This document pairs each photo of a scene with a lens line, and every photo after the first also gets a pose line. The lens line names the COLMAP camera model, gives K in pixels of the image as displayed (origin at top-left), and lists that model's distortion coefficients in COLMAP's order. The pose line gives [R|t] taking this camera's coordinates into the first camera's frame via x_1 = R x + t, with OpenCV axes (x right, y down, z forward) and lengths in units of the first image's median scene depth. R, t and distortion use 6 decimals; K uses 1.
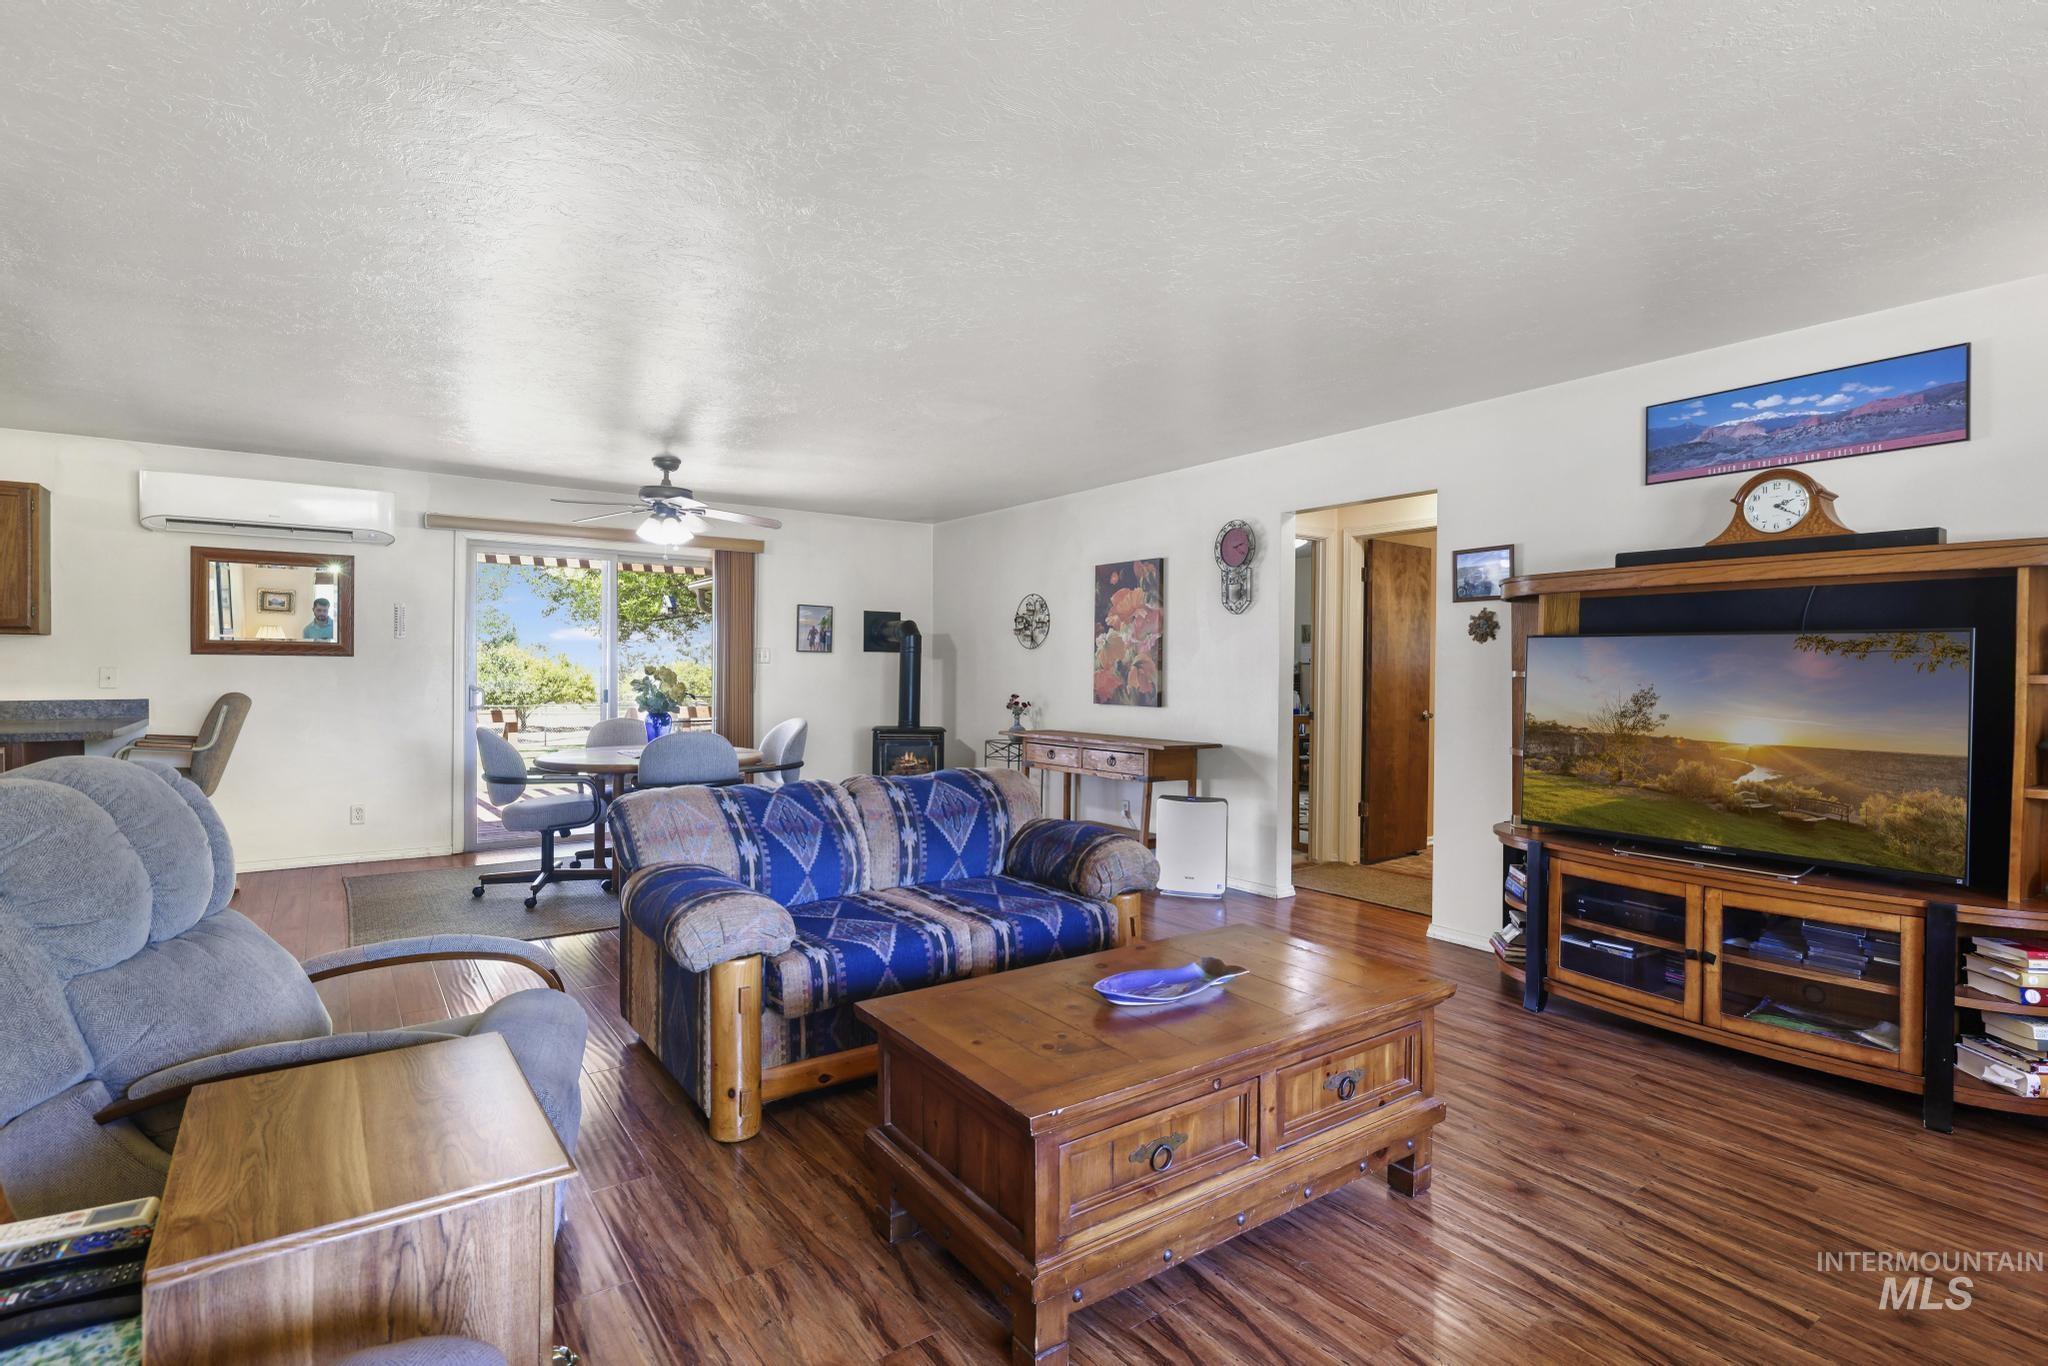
lens RADIAL K [[992.4, 0, 1014.5], [0, 992.4, 677.7], [0, 0, 1]] dist [-0.004600, -0.000587]
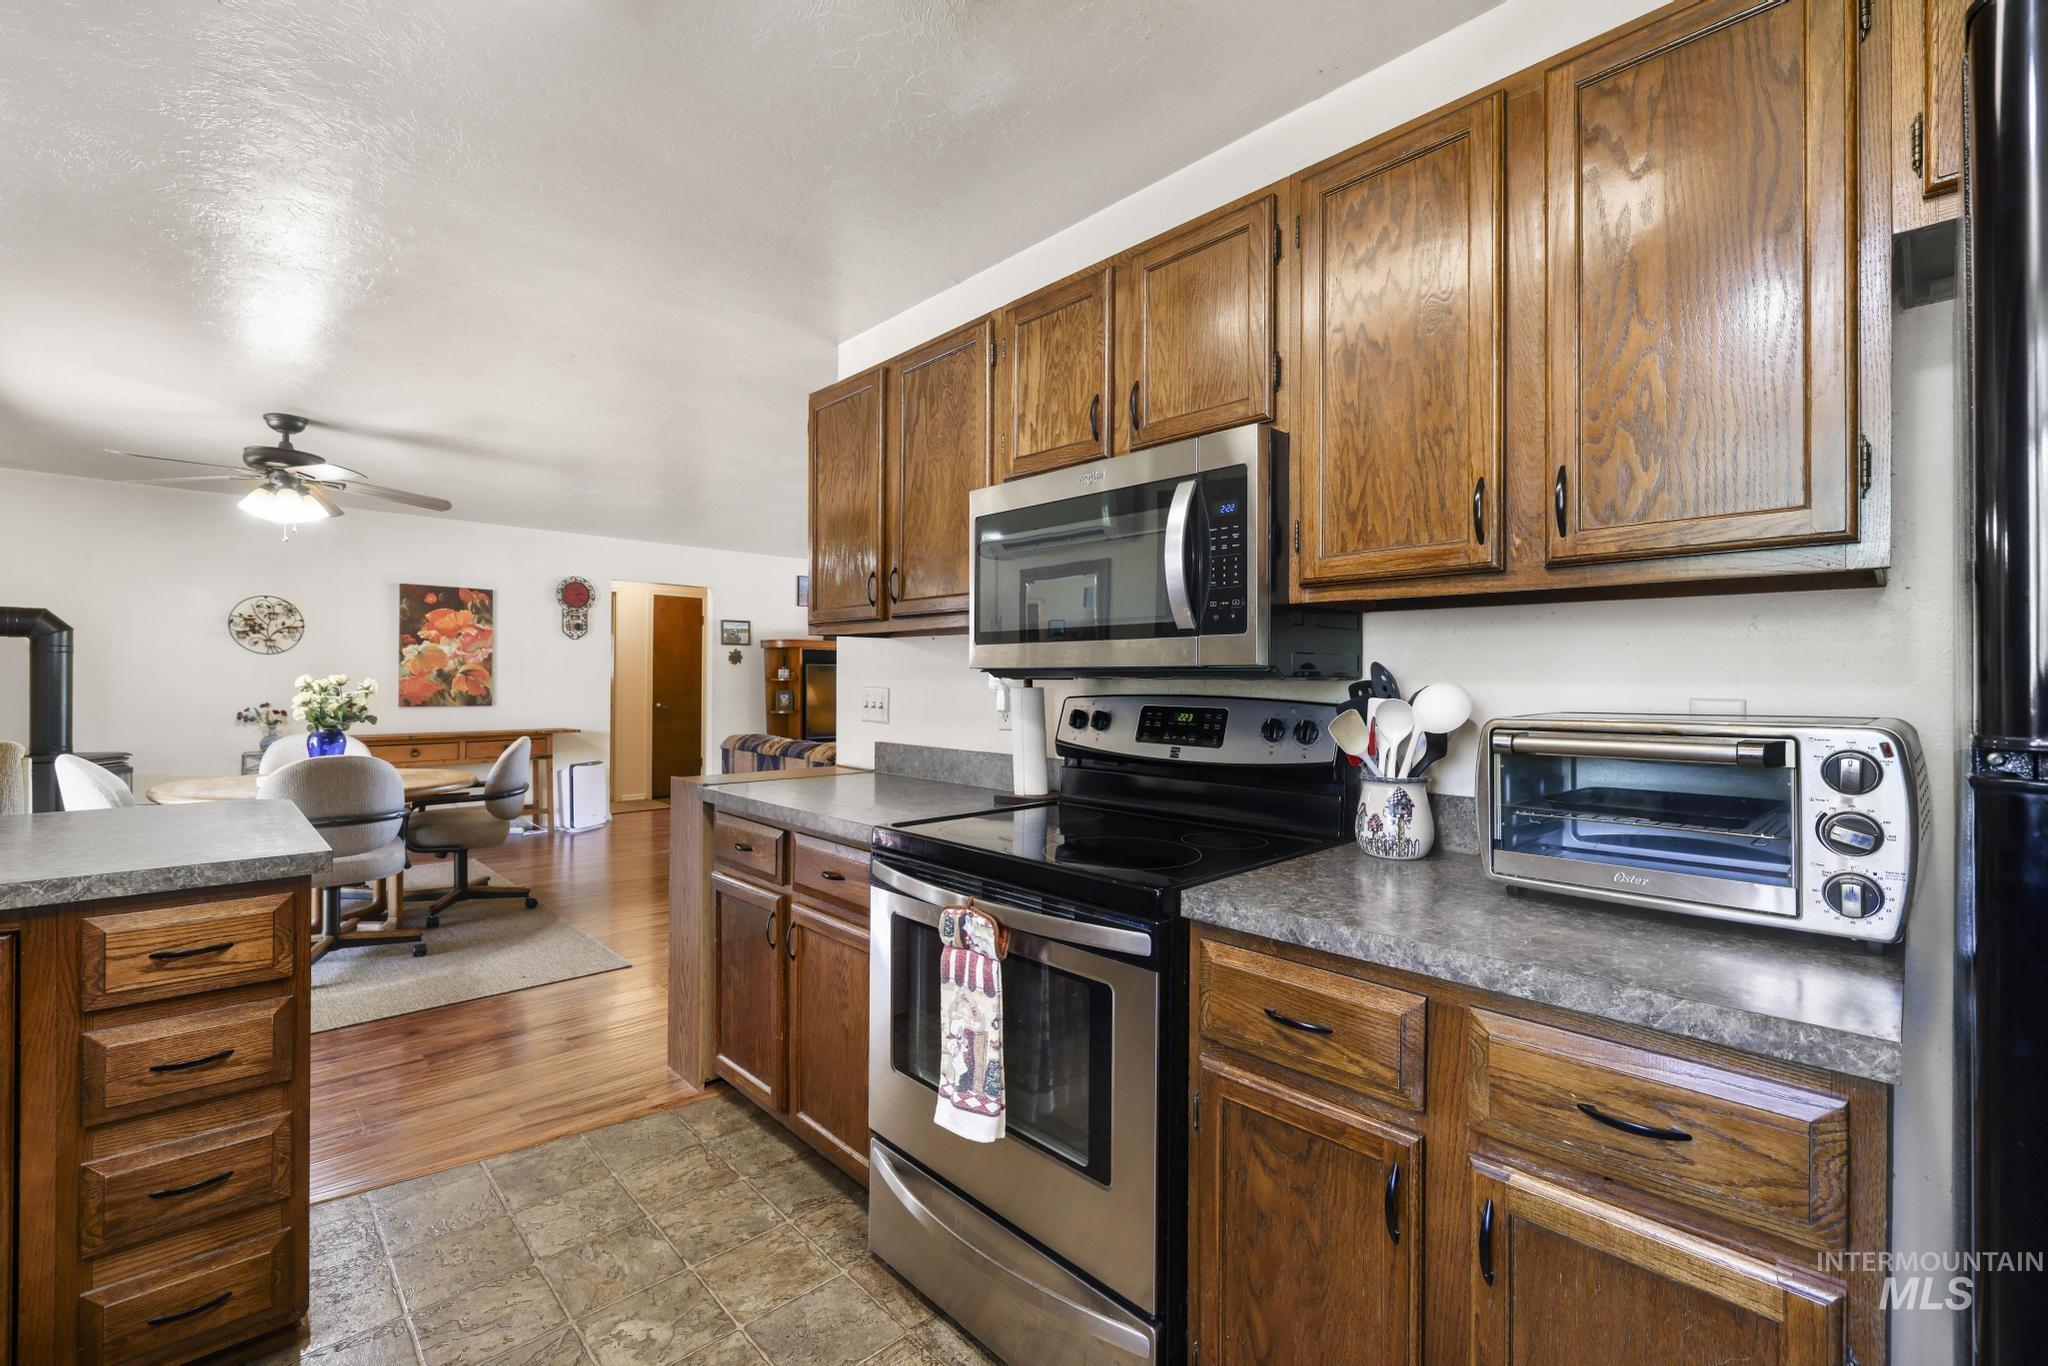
lens RADIAL K [[843.3, 0, 1078.5], [0, 843.3, 677.9], [0, 0, 1]] dist [-0.015323, 0.000977]
pose [[-0.194697, -0.003155, 0.980858, -1.024652], [0.002260, 0.999991, 0.003665, -0.008486], [-0.980861, 0.002930, -0.194689, 0.449316]]
